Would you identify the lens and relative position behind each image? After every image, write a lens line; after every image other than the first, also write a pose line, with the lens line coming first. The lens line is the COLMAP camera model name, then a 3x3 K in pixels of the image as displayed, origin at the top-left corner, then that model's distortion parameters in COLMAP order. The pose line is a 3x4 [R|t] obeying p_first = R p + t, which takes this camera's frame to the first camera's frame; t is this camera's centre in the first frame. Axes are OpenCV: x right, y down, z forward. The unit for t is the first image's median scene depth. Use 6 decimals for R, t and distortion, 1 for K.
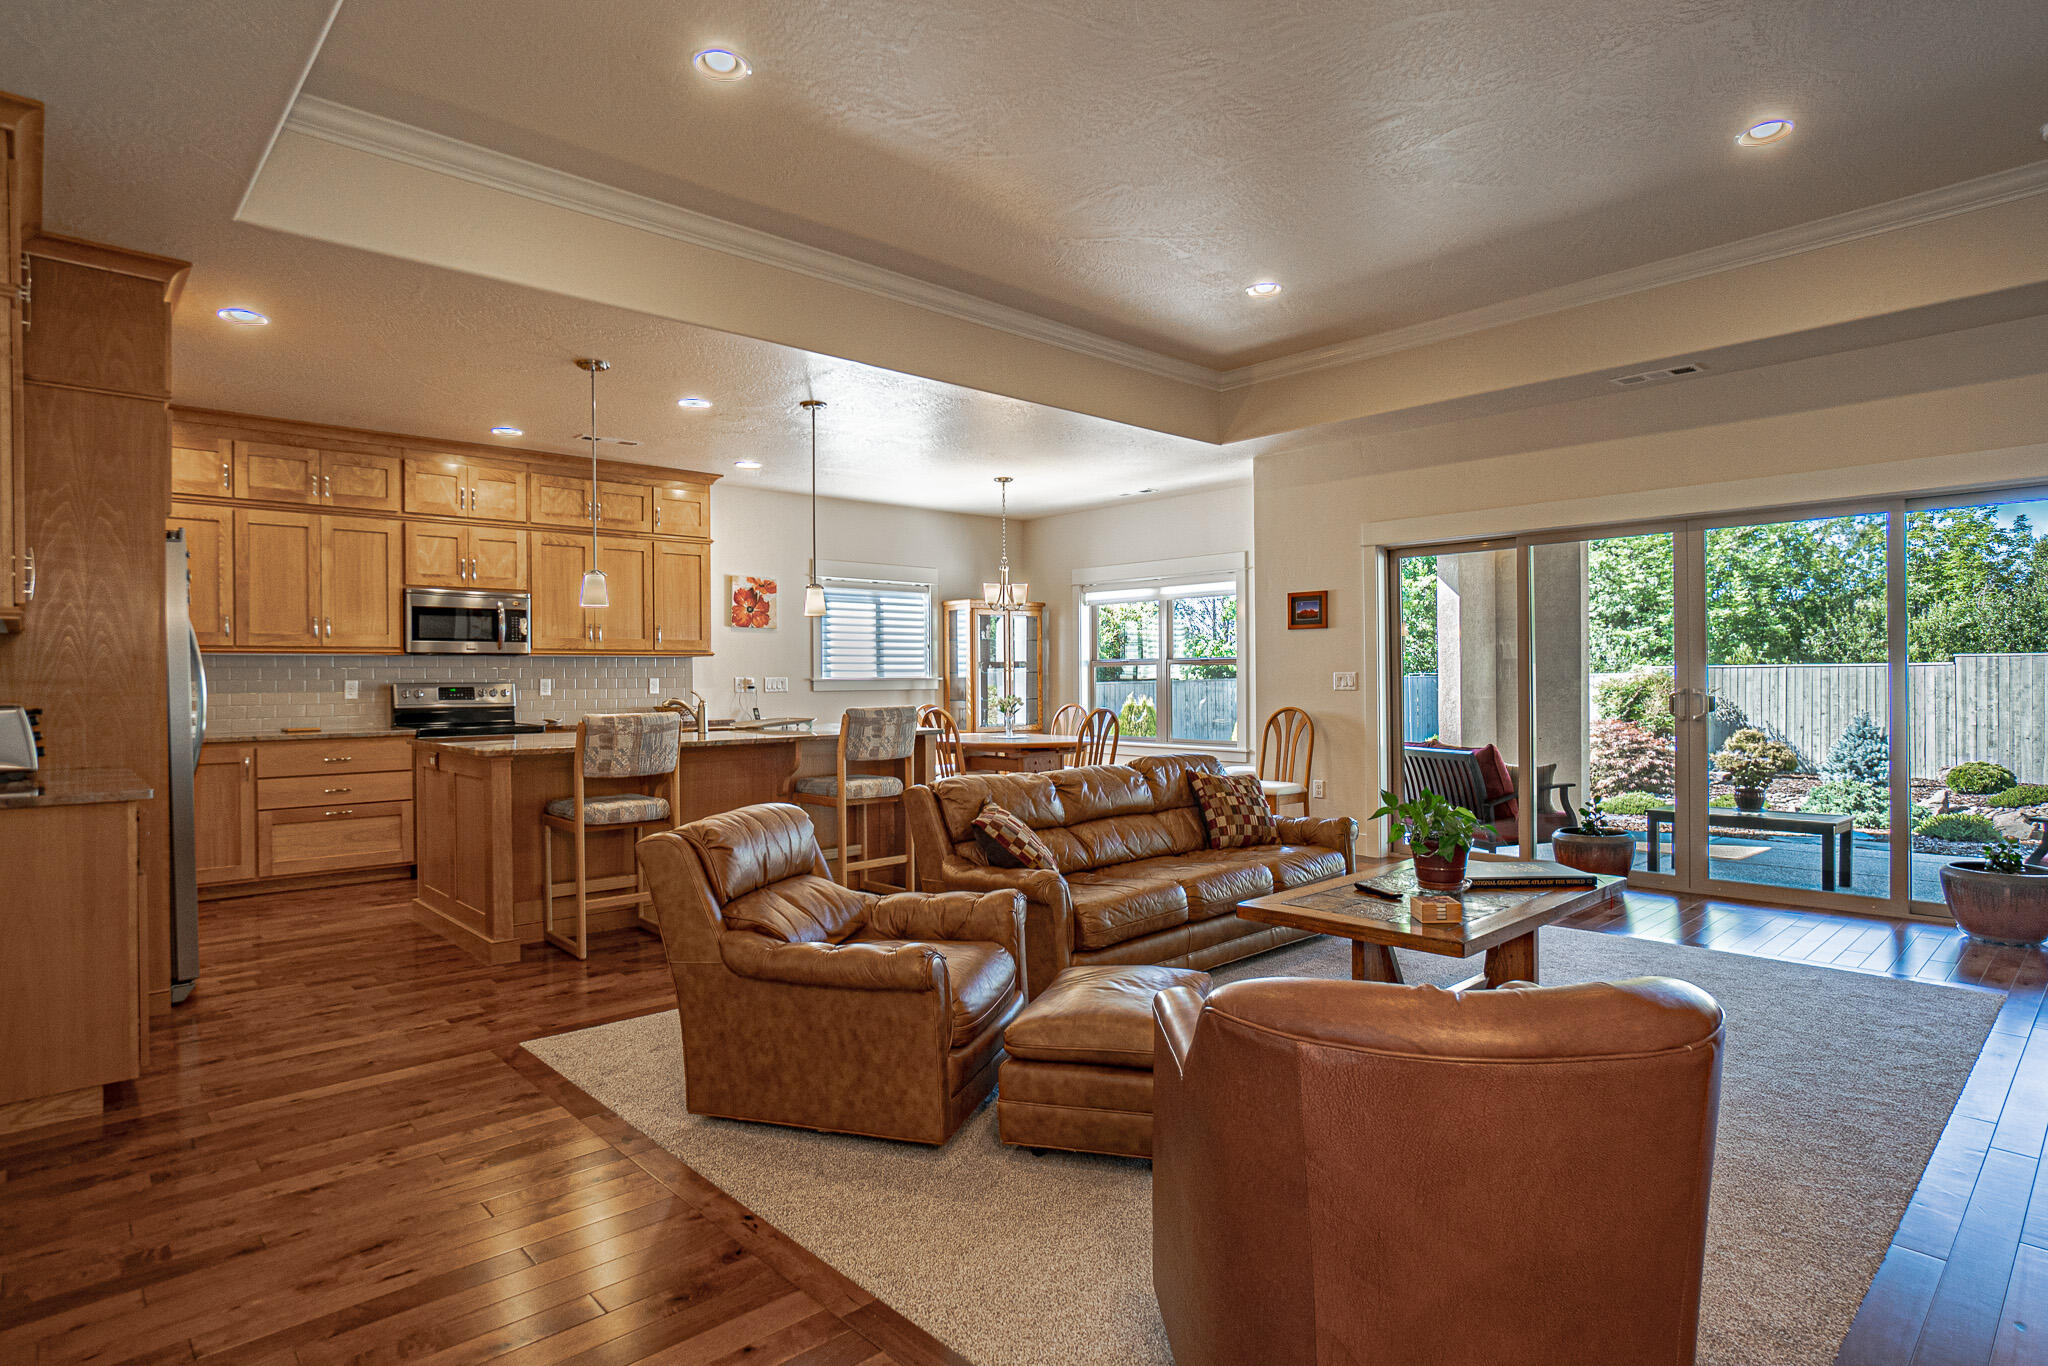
lens RADIAL K [[1074.4, 0, 1024.0], [0, 1074.4, 683.0], [0, 0, 1]] dist [-0.040255, 0.000038]
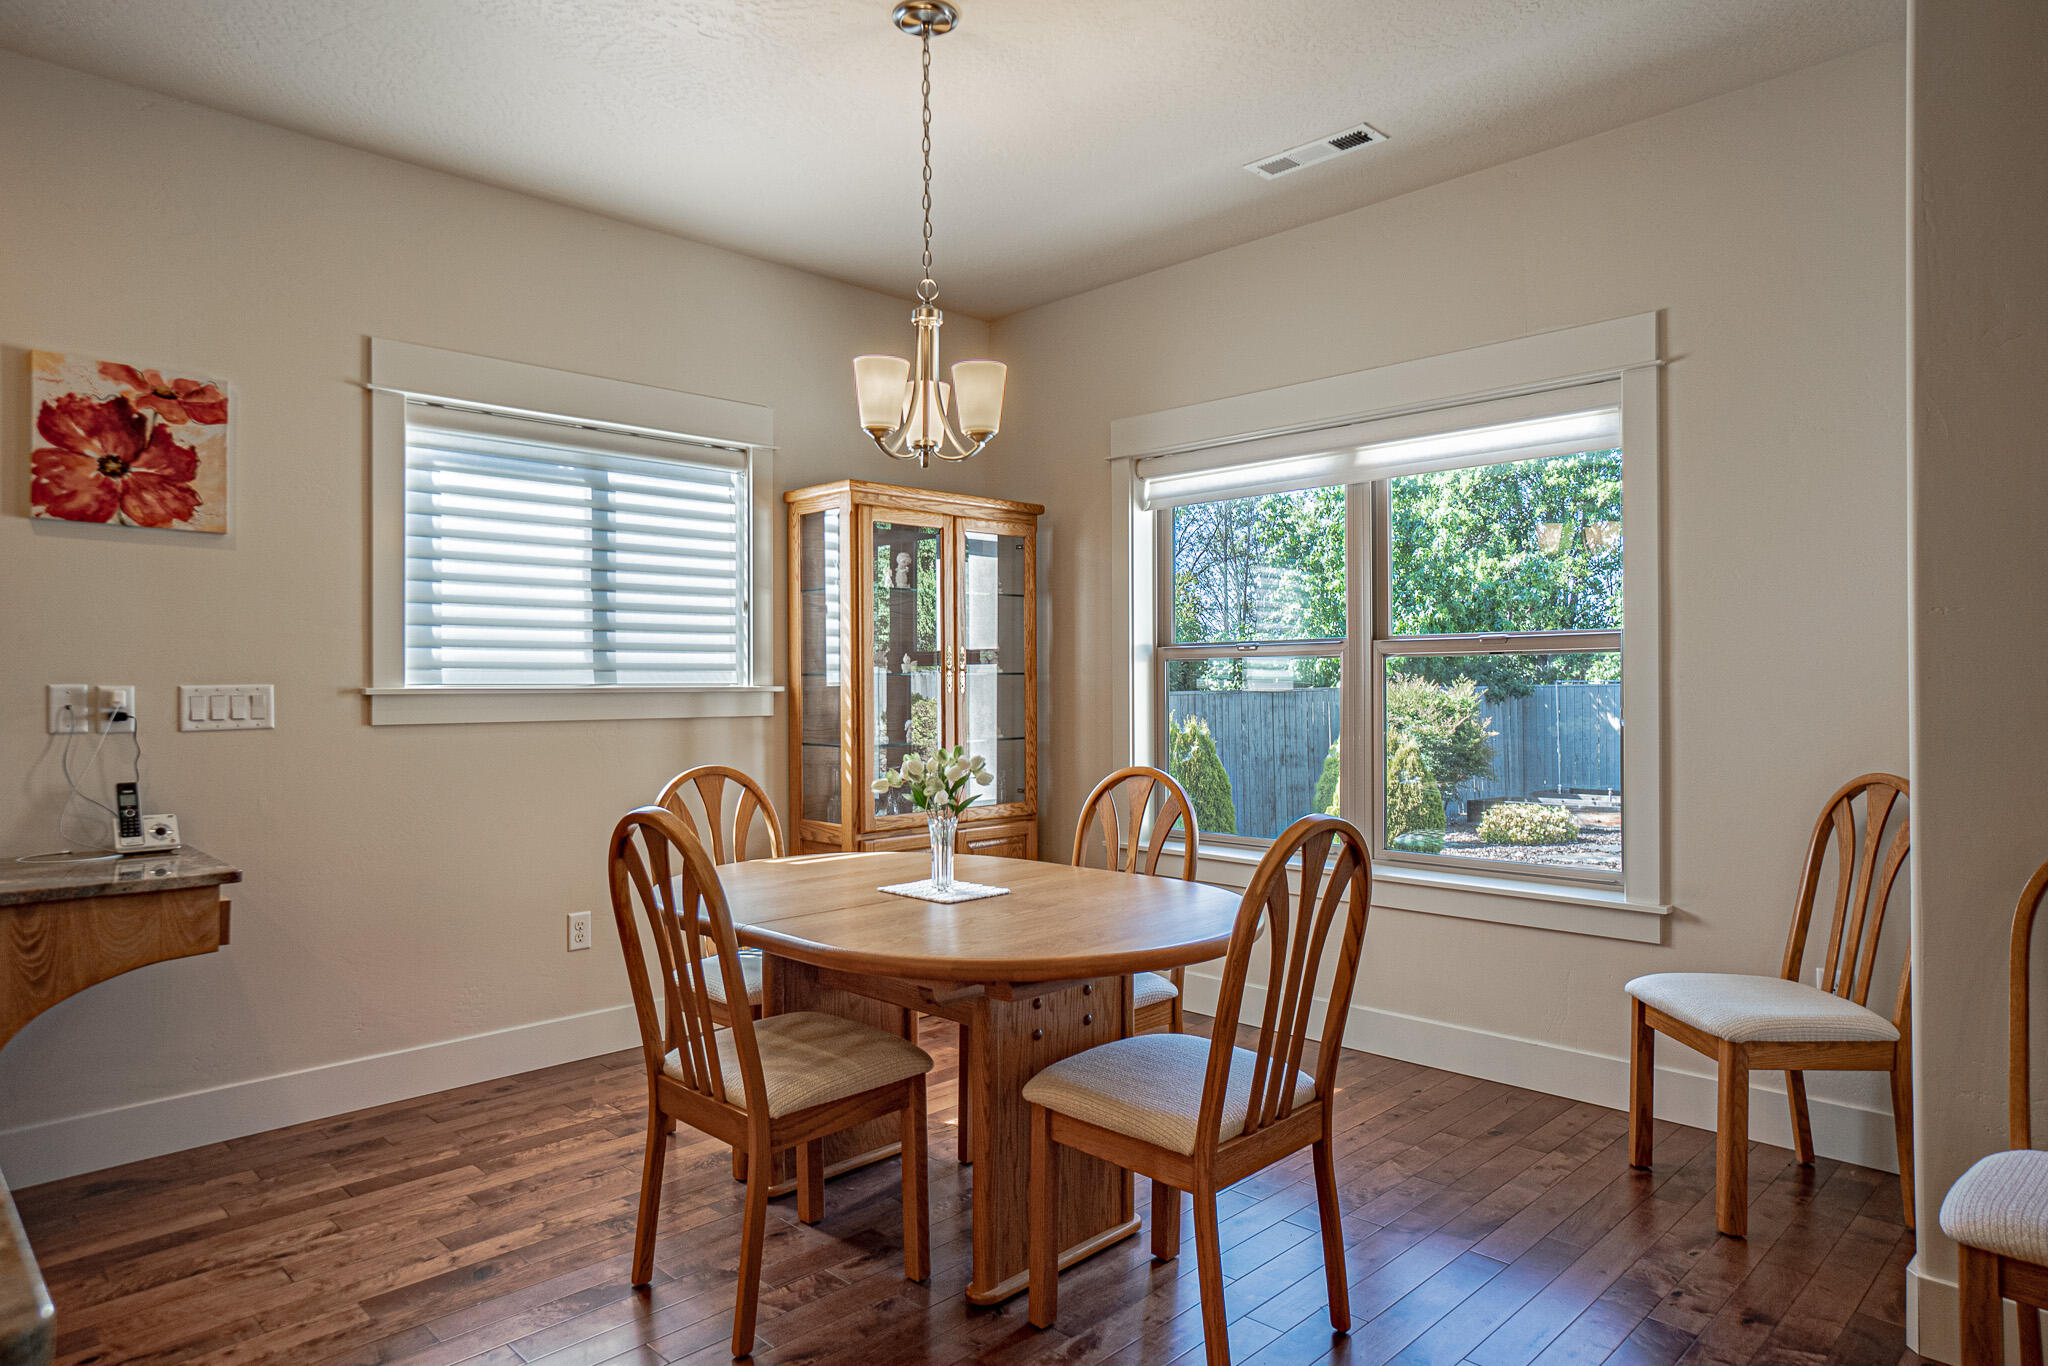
lens RADIAL K [[1167.6, 0, 1024.0], [0, 1167.6, 683.0], [0, 0, 1]] dist [0.000364, 0.000555]
pose [[0.999528, 0.003553, 0.030527, -0.000768], [-0.003354, 0.999973, -0.006568, -0.003739], [-0.030549, 0.006463, 0.999512, 0.575686]]
